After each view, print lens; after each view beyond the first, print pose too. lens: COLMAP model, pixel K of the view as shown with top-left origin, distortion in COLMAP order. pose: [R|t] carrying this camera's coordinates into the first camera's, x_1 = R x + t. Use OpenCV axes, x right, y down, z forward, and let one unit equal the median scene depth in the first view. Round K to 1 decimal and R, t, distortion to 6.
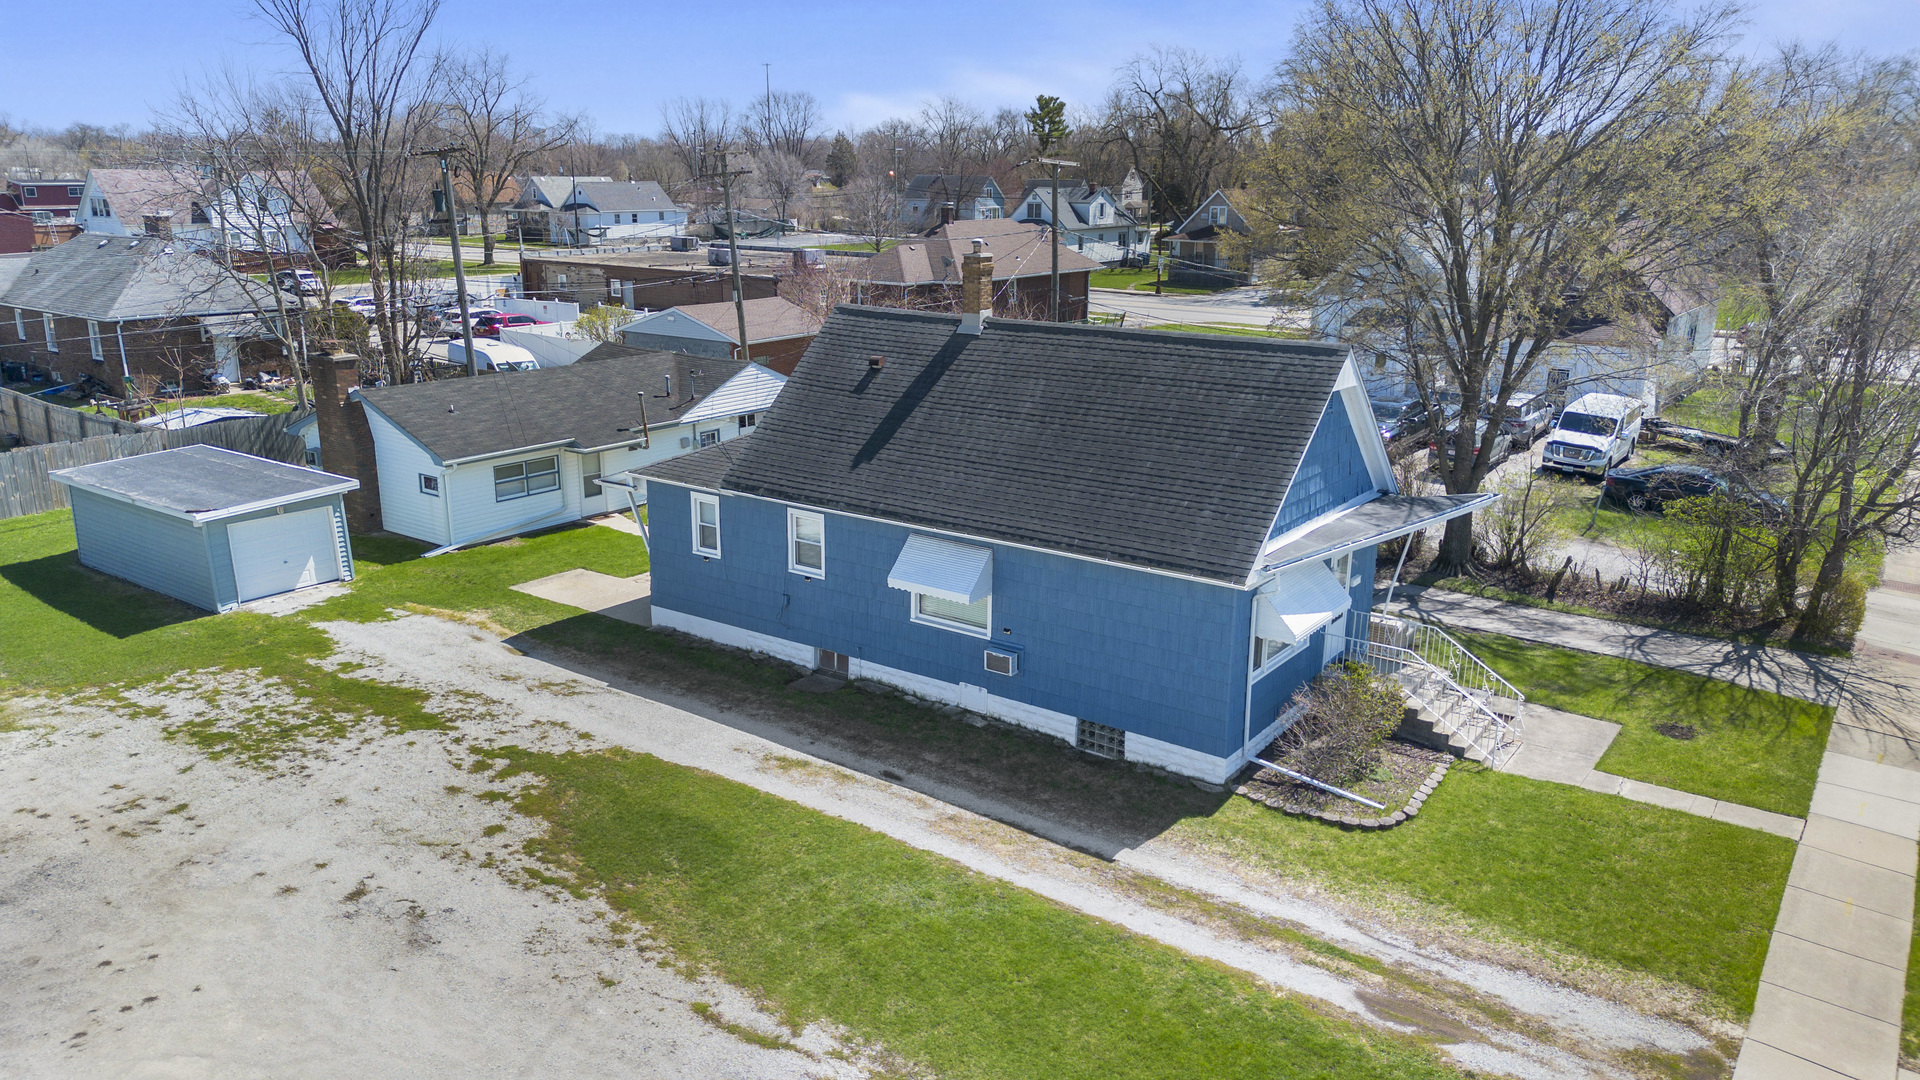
lens RADIAL K [[1358.3, 0, 962.9], [0, 1358.3, 538.8], [0, 0, 1]] dist [0.066598, -0.059843]
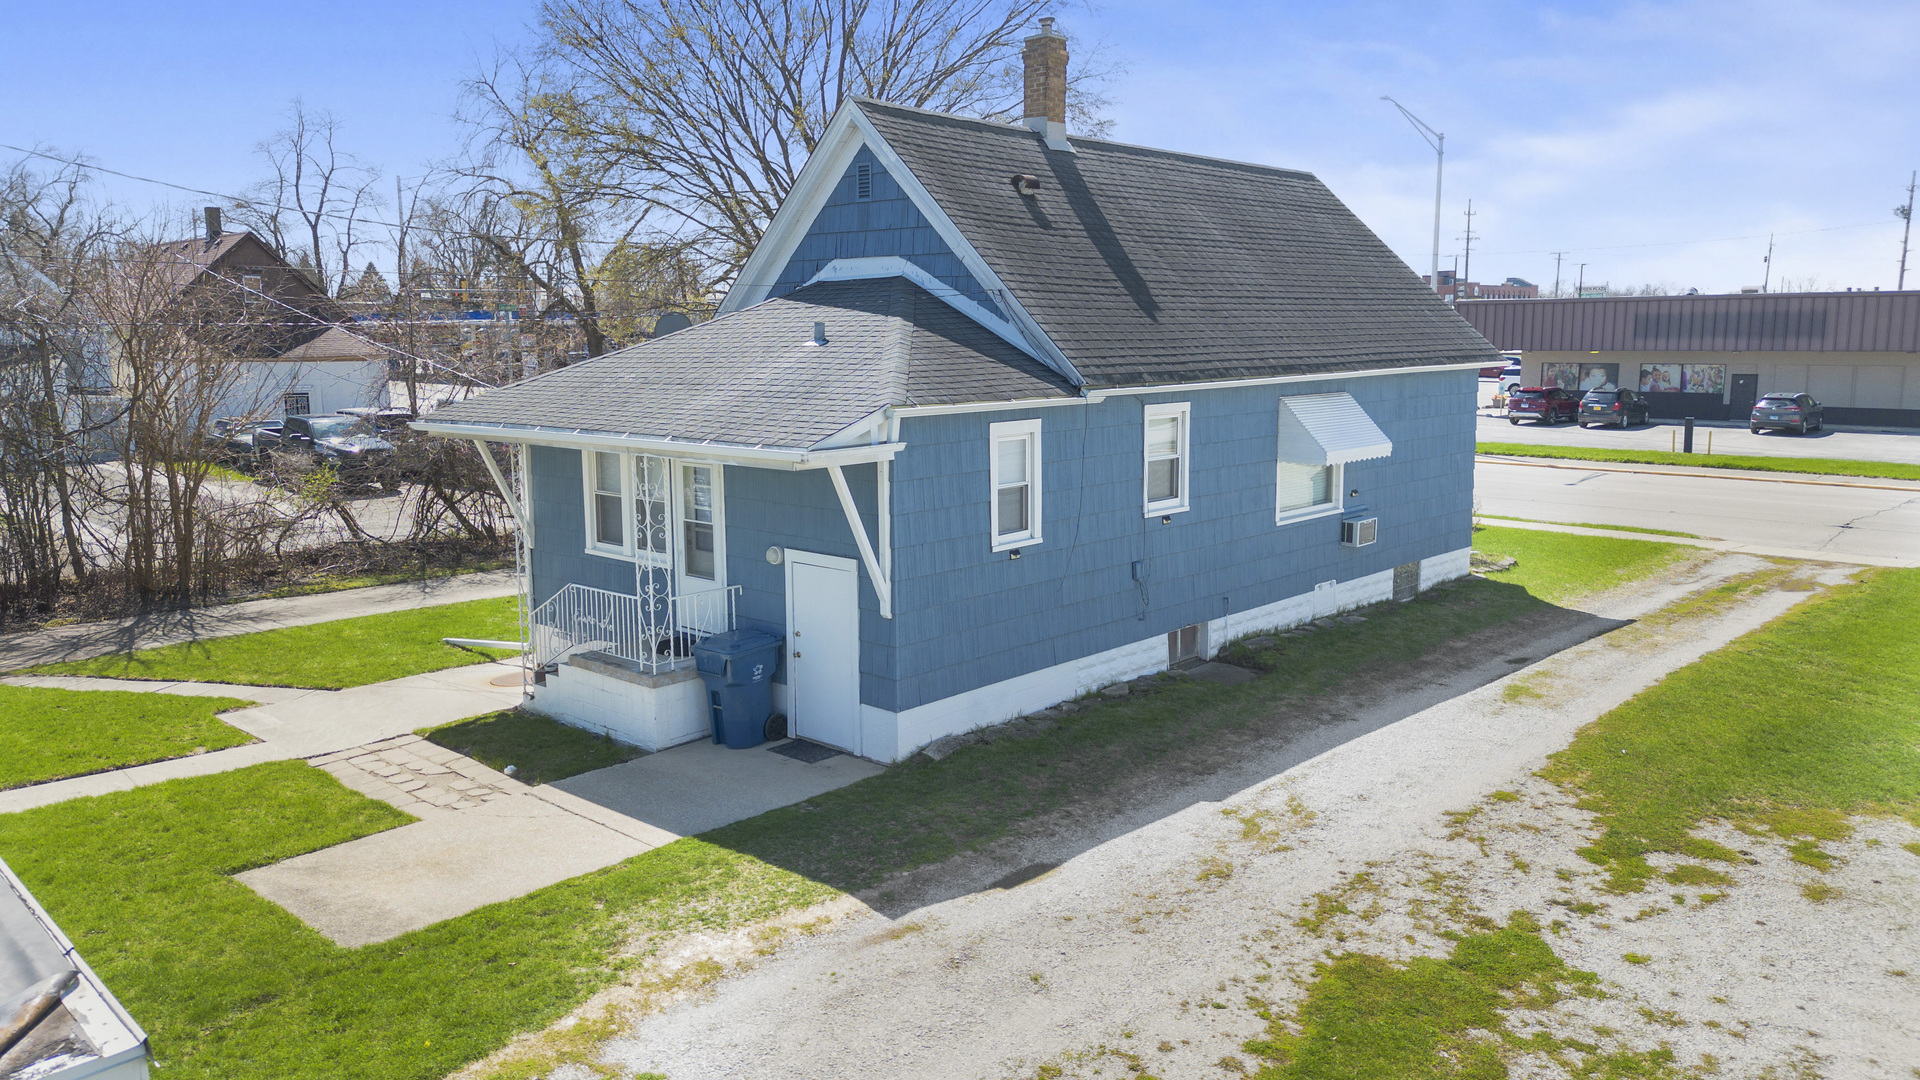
lens RADIAL K [[1358.3, 0, 962.9], [0, 1358.3, 538.8], [0, 0, 1]] dist [0.066598, -0.059843]
pose [[0.126381, -0.157343, 0.979424, -0.742173], [0.266990, 0.956302, 0.119177, -0.060649], [-0.955377, 0.246434, 0.162867, 1.017192]]
